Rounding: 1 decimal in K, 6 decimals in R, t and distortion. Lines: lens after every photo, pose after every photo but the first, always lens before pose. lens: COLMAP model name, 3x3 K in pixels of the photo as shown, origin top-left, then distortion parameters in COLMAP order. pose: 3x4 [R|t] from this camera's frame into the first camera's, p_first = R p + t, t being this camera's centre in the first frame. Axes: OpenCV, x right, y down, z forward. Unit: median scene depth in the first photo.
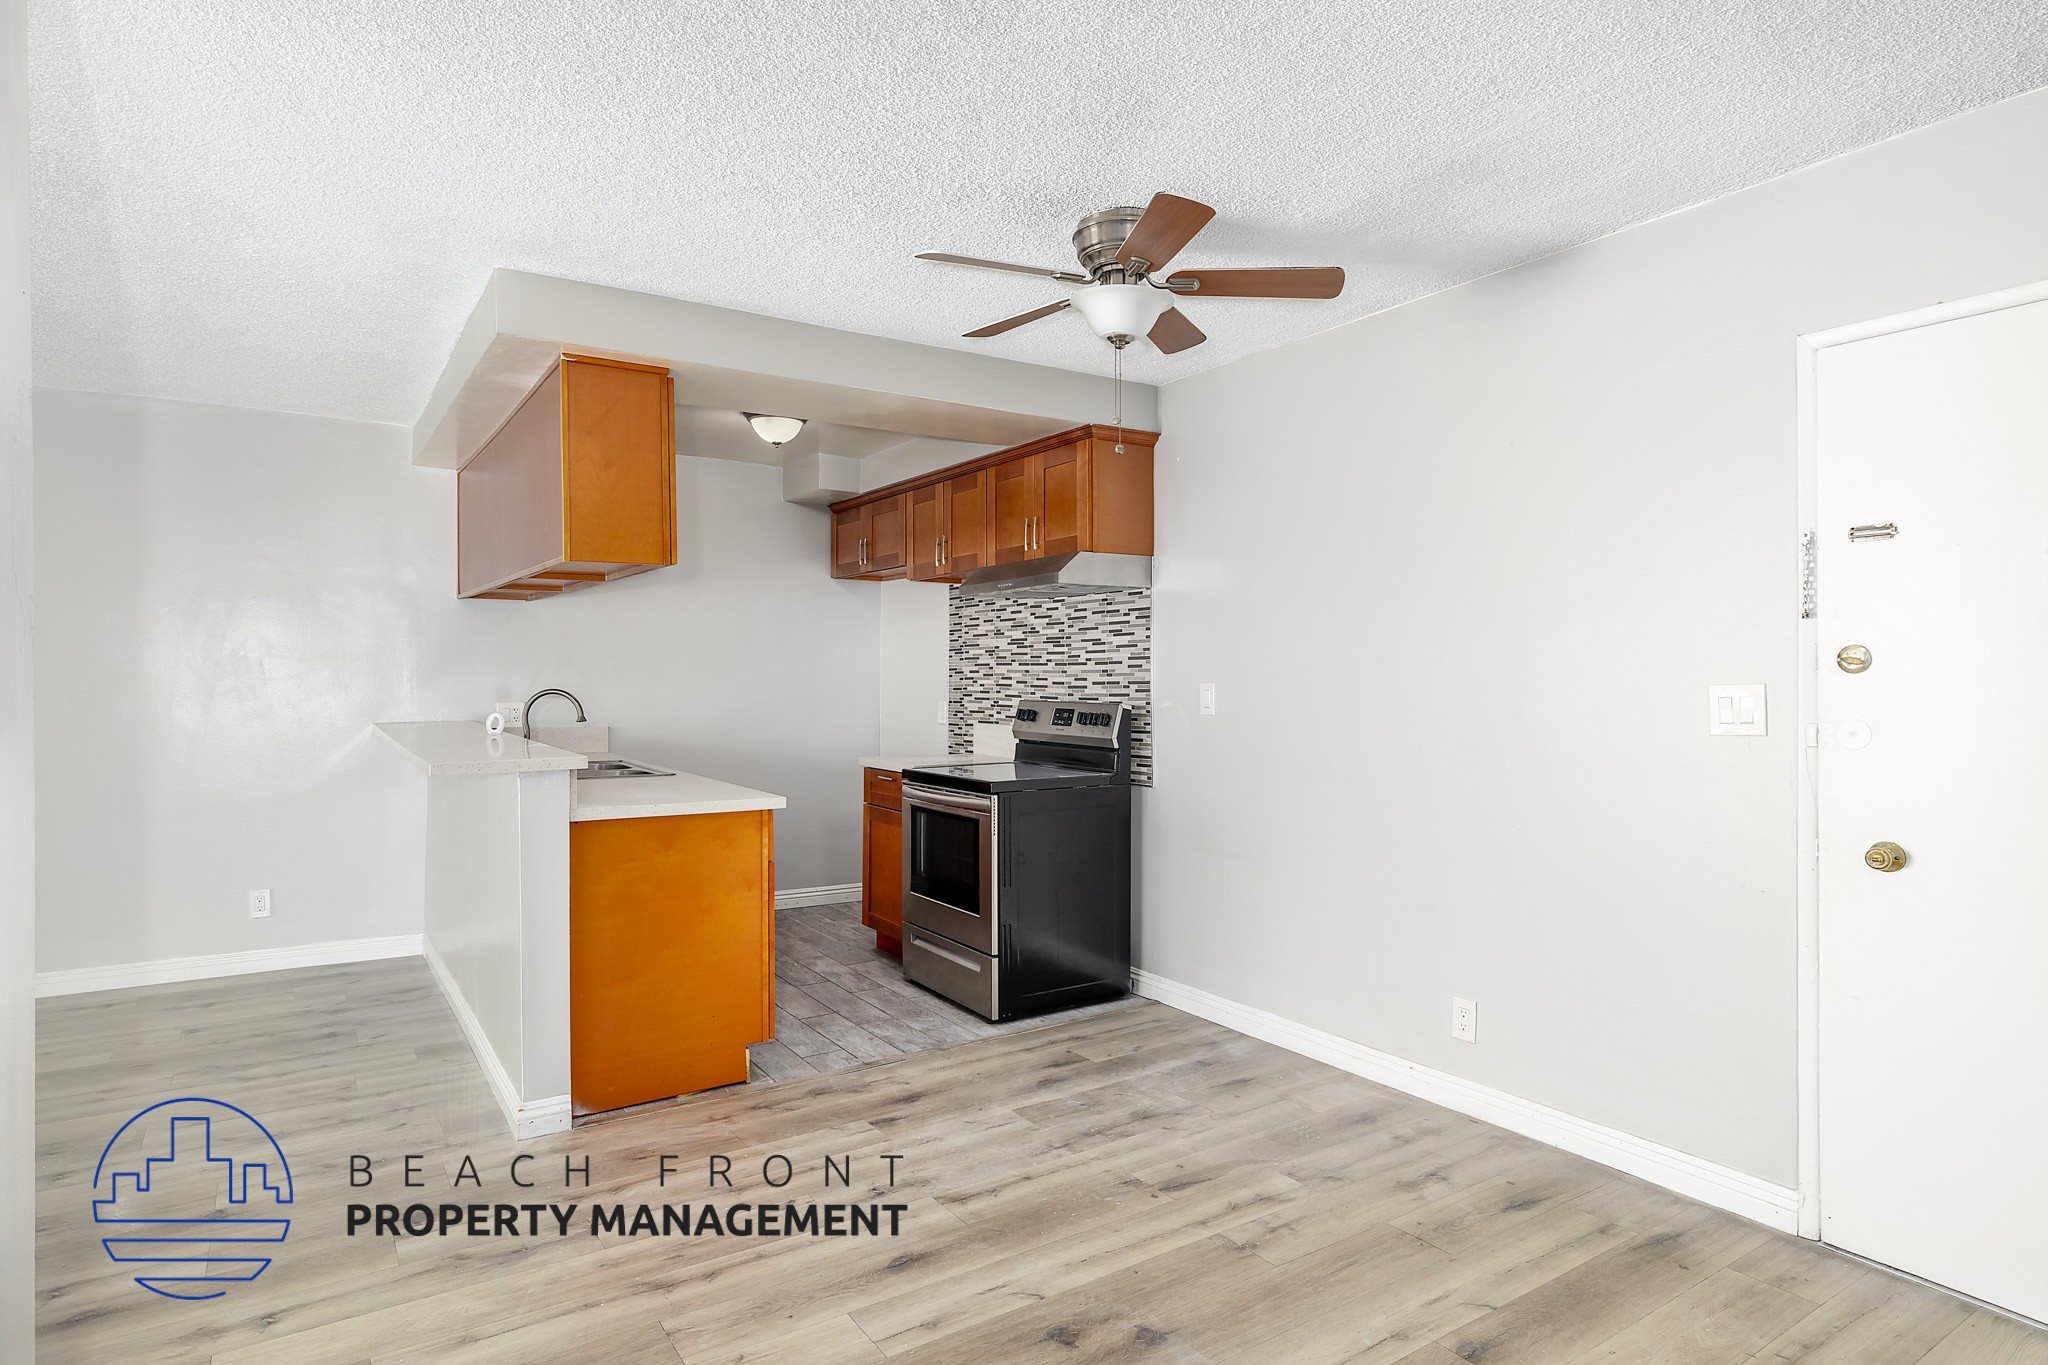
lens RADIAL K [[1094.9, 0, 1024.0], [0, 1094.9, 682.5], [0, 0, 1]] dist [-0.000417, -0.000102]
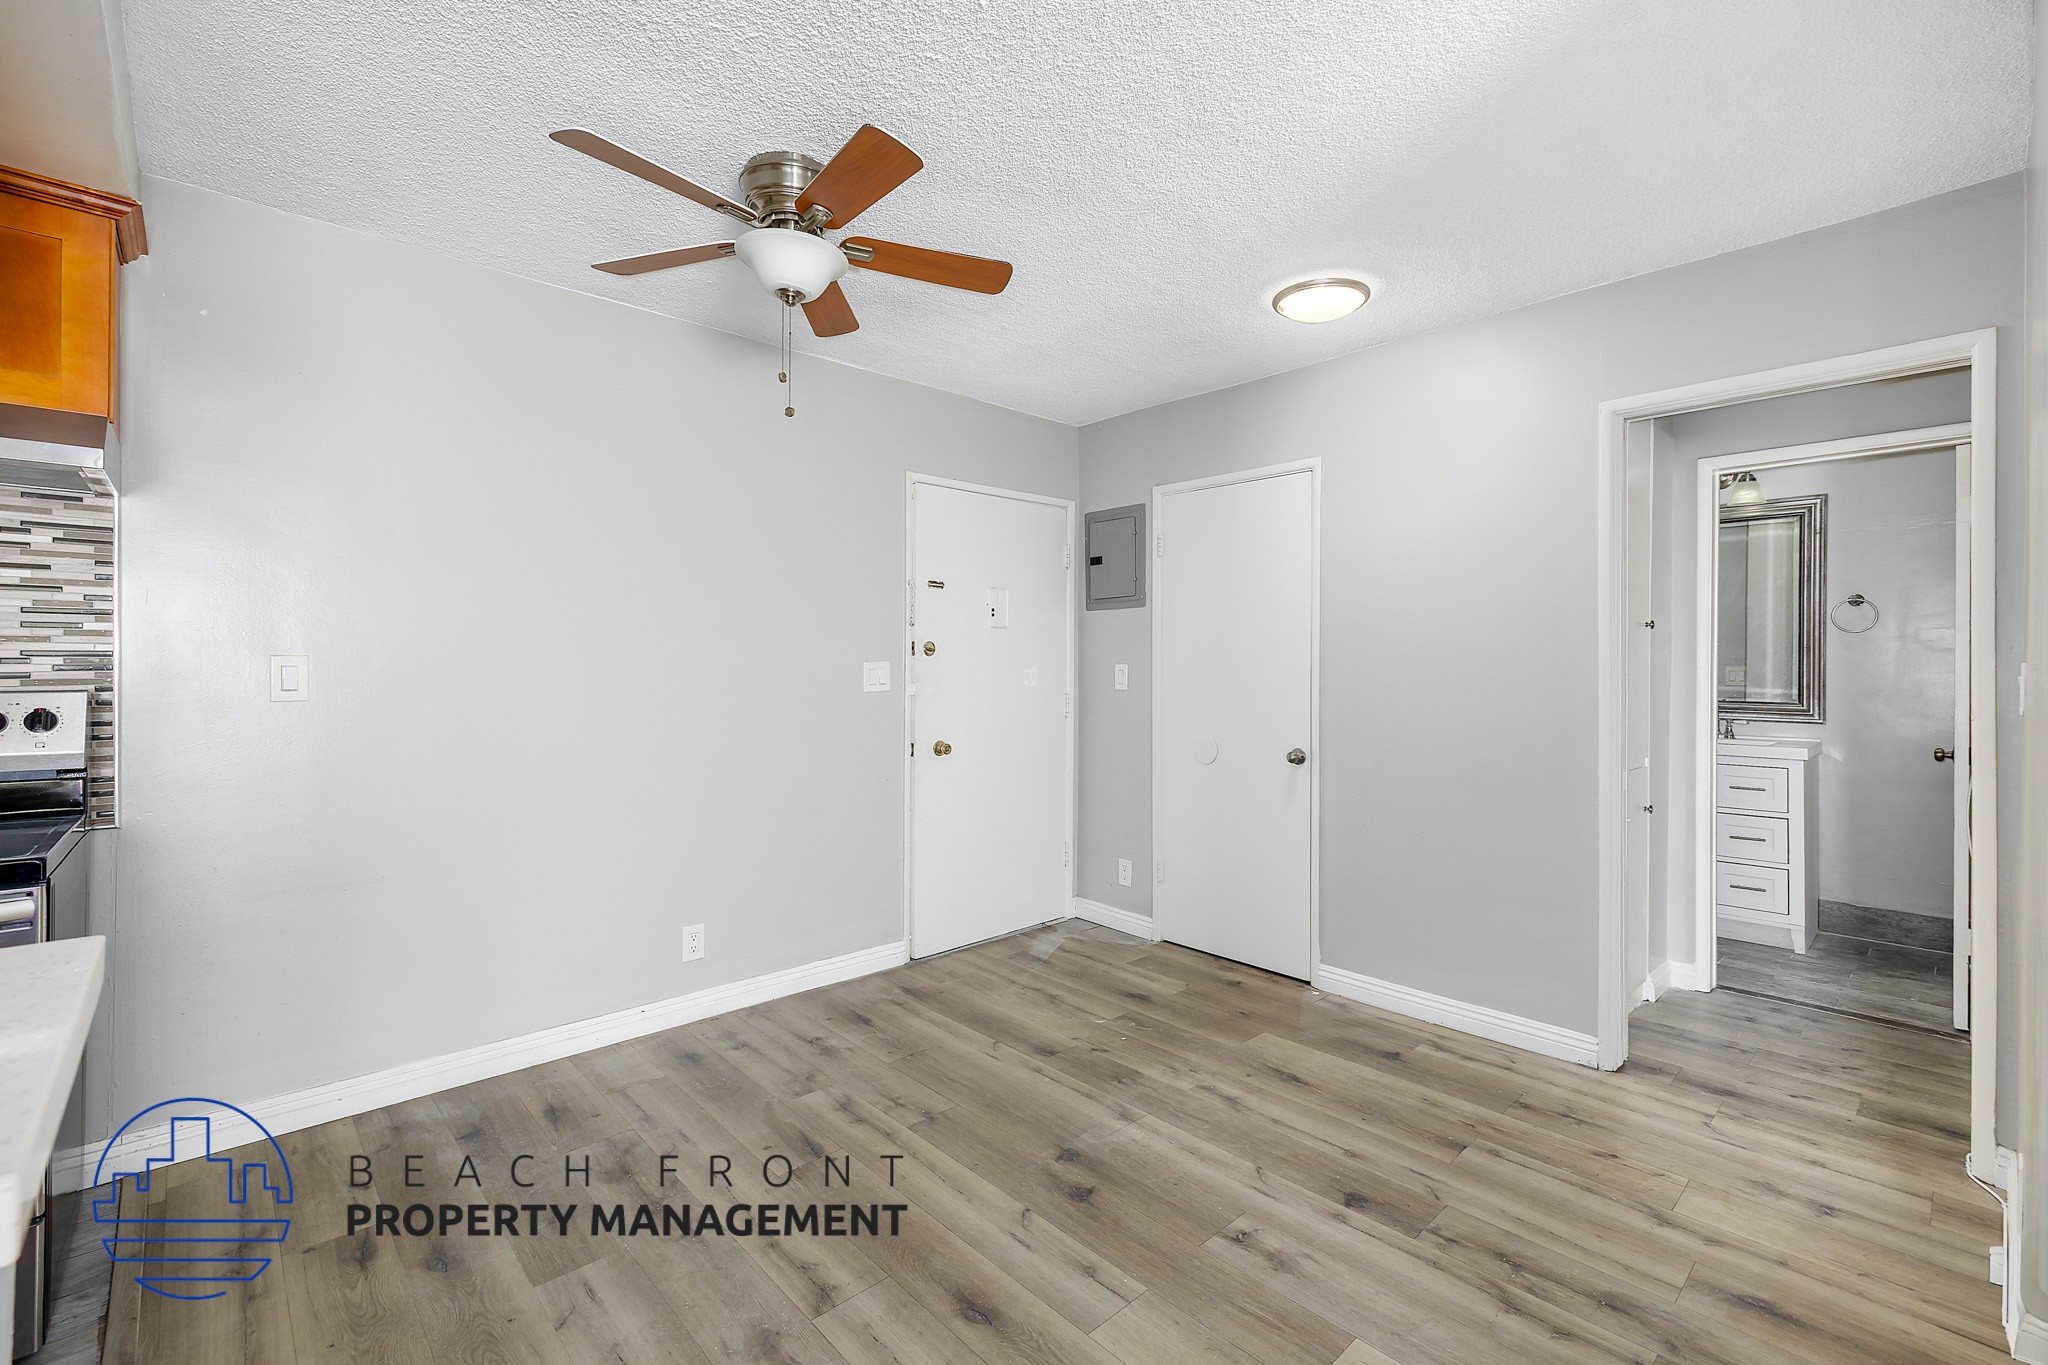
lens RADIAL K [[897.0, 0, 1029.1], [0, 897.0, 662.5], [0, 0, 1]] dist [0.001982, 0.000326]
pose [[-0.161454, 0.000627, 0.986880, -0.738186], [-0.006360, 0.999978, -0.001675, 0.003659], [-0.986860, -0.006547, -0.161446, 0.954637]]
